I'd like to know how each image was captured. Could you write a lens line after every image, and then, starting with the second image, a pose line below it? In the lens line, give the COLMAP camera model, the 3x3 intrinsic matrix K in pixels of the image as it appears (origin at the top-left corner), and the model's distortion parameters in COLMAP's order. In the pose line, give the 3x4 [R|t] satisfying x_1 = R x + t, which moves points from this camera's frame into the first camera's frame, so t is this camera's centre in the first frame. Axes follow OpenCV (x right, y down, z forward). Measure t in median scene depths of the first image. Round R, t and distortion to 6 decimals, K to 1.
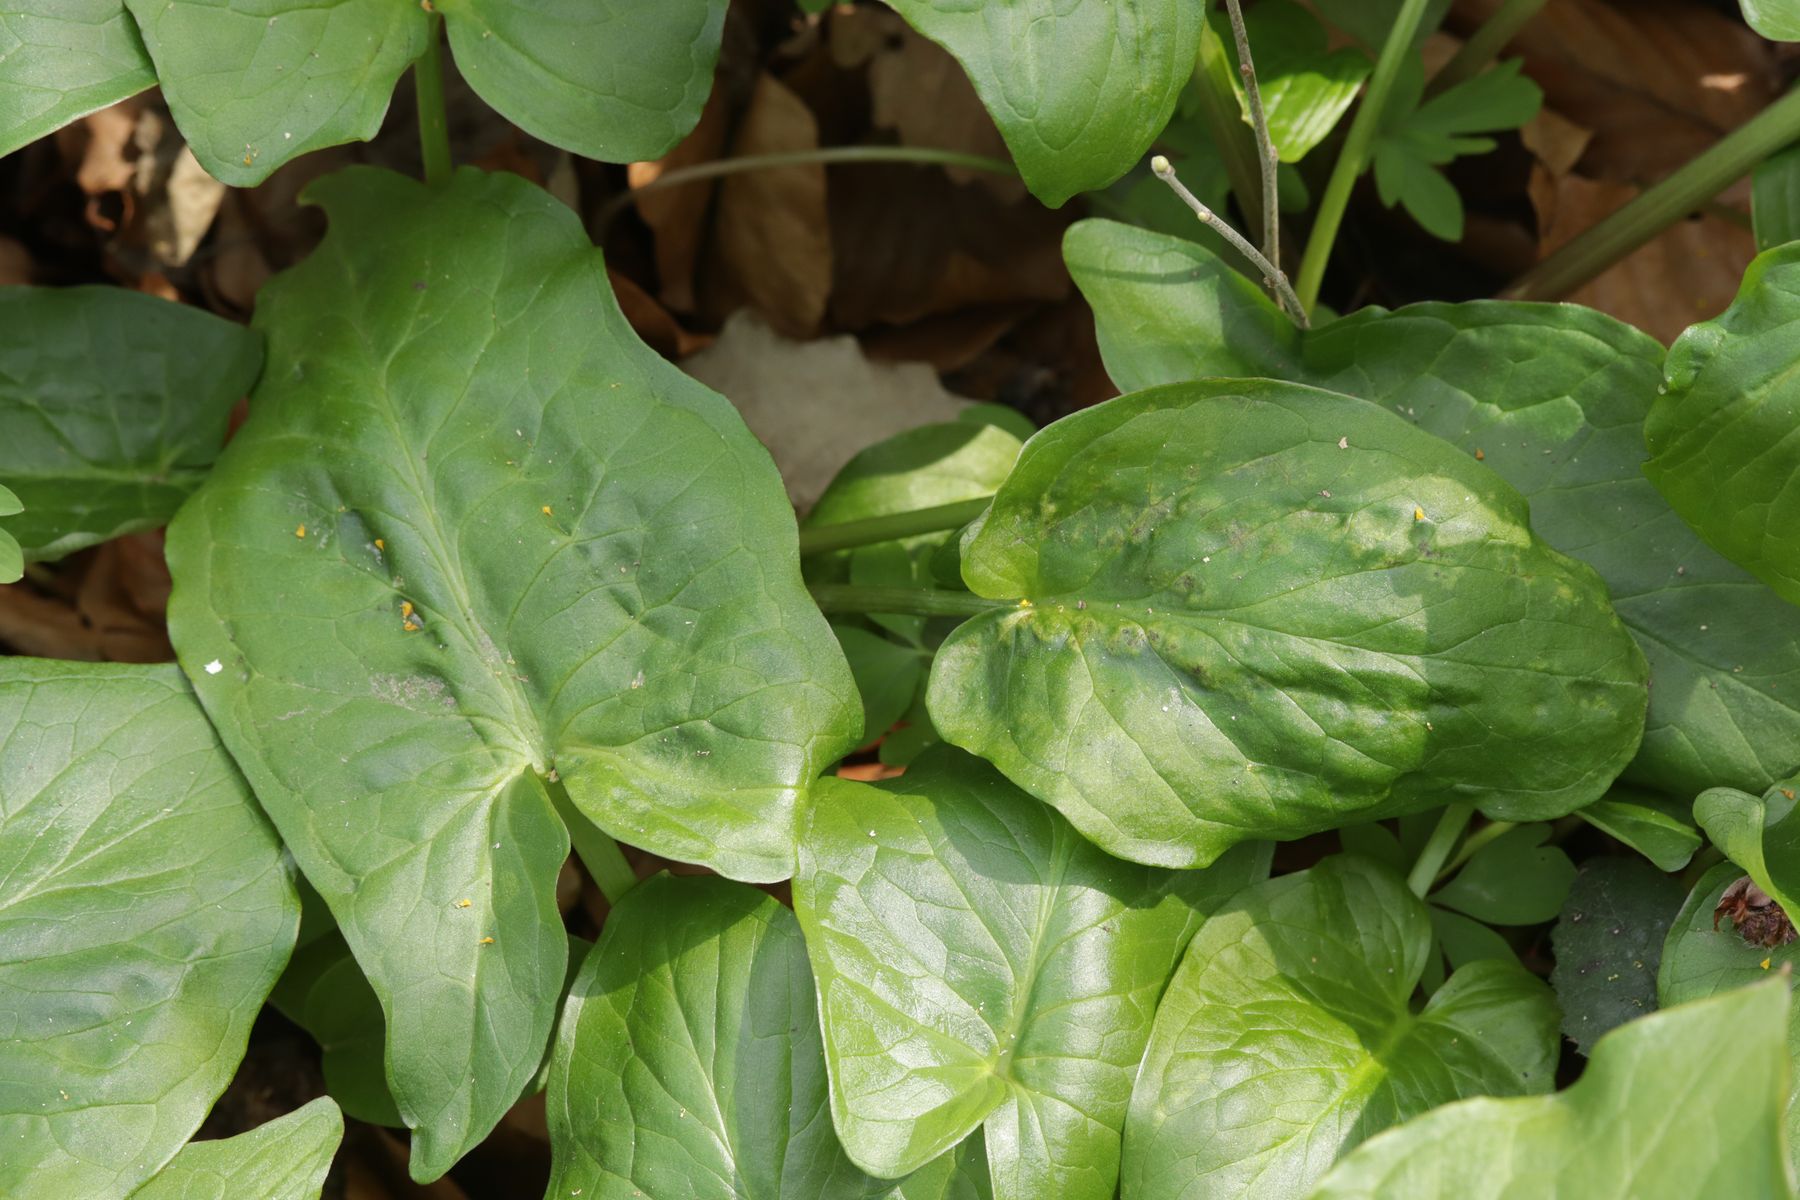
lens RADIAL K [[6054.6, 0, 895.2], [0, 6054.6, 596.8], [0, 0, 1]] dist [0.060207, 0.000000]
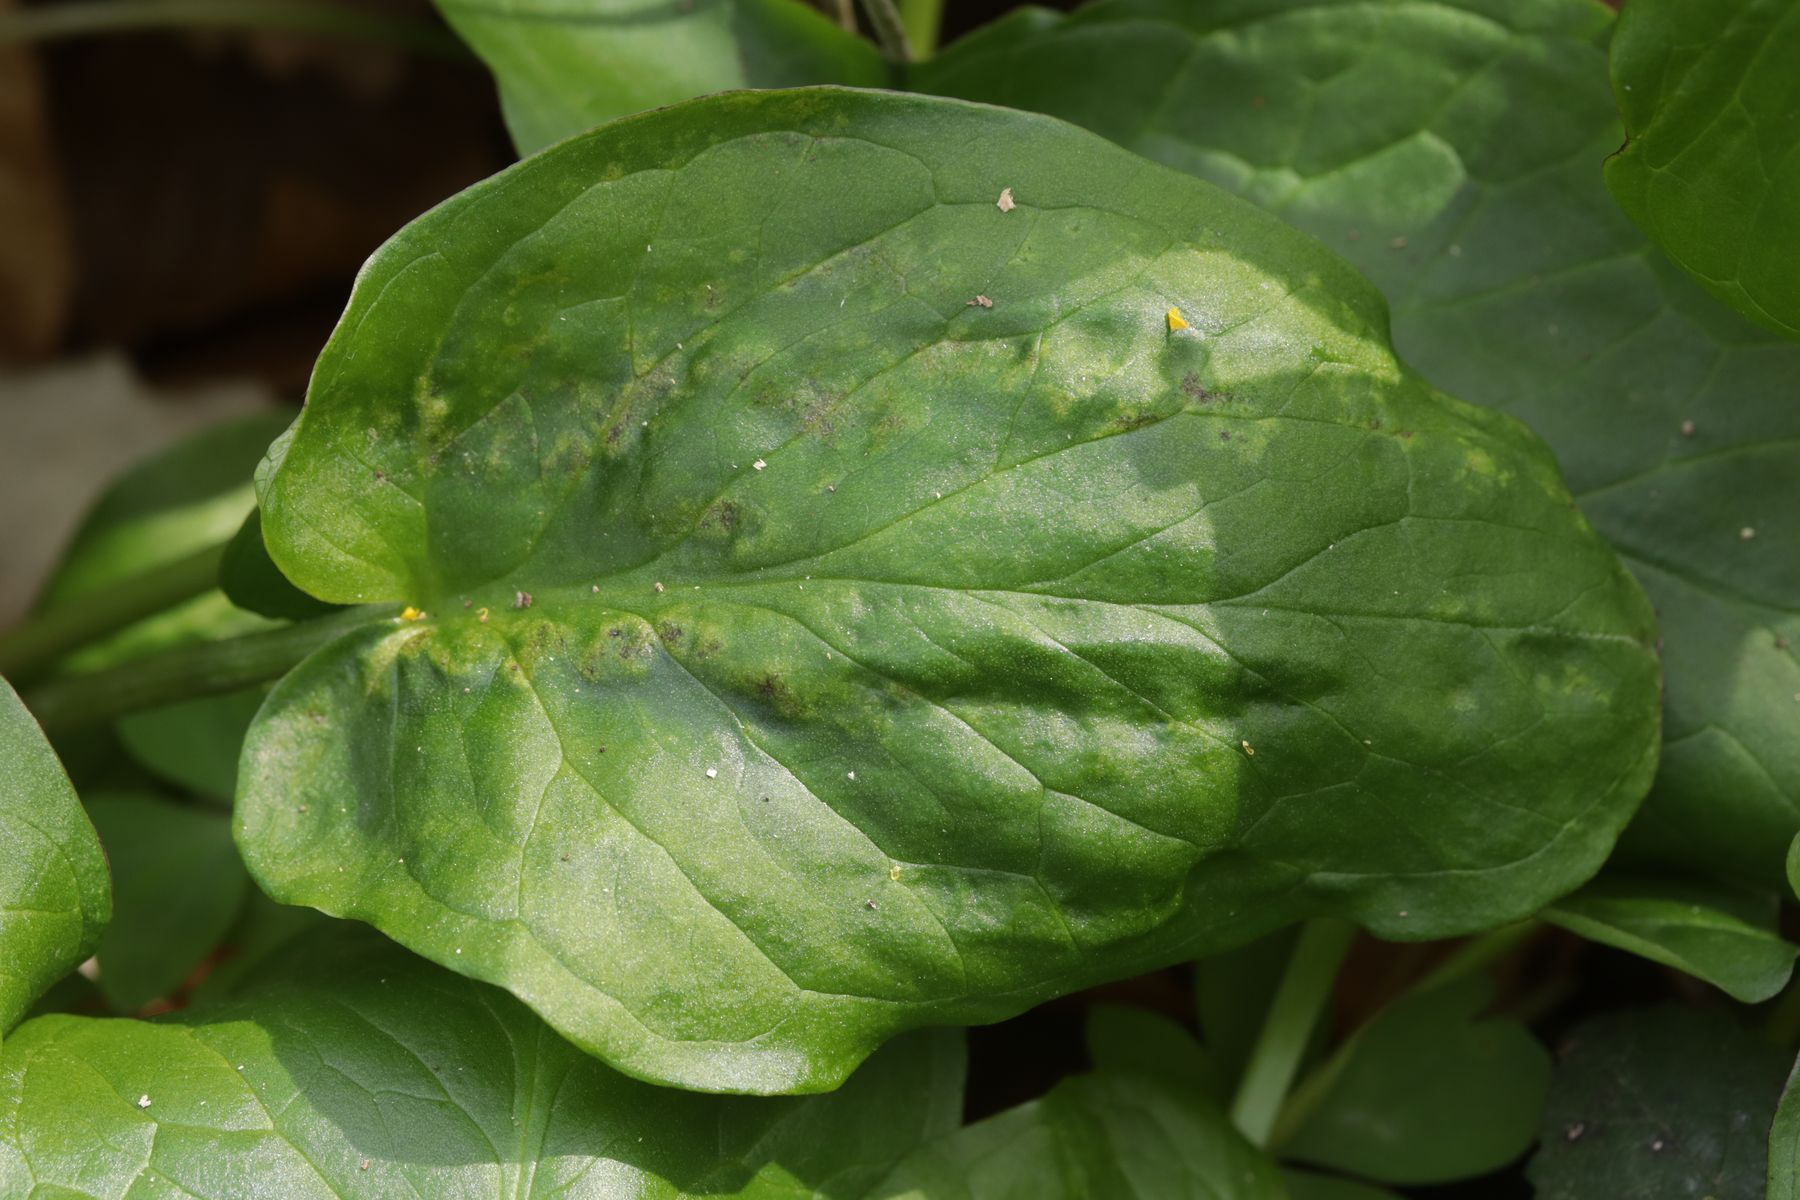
lens RADIAL K [[6354.3, 0, 909.9], [0, 6354.3, 600.0], [0, 0, 1]] dist [0.075902, 0.000000]
pose [[0.991503, -0.109973, 0.069484, 0.026134], [0.117300, 0.986753, -0.112068, 0.063851], [-0.056239, 0.119266, 0.991268, 0.483914]]
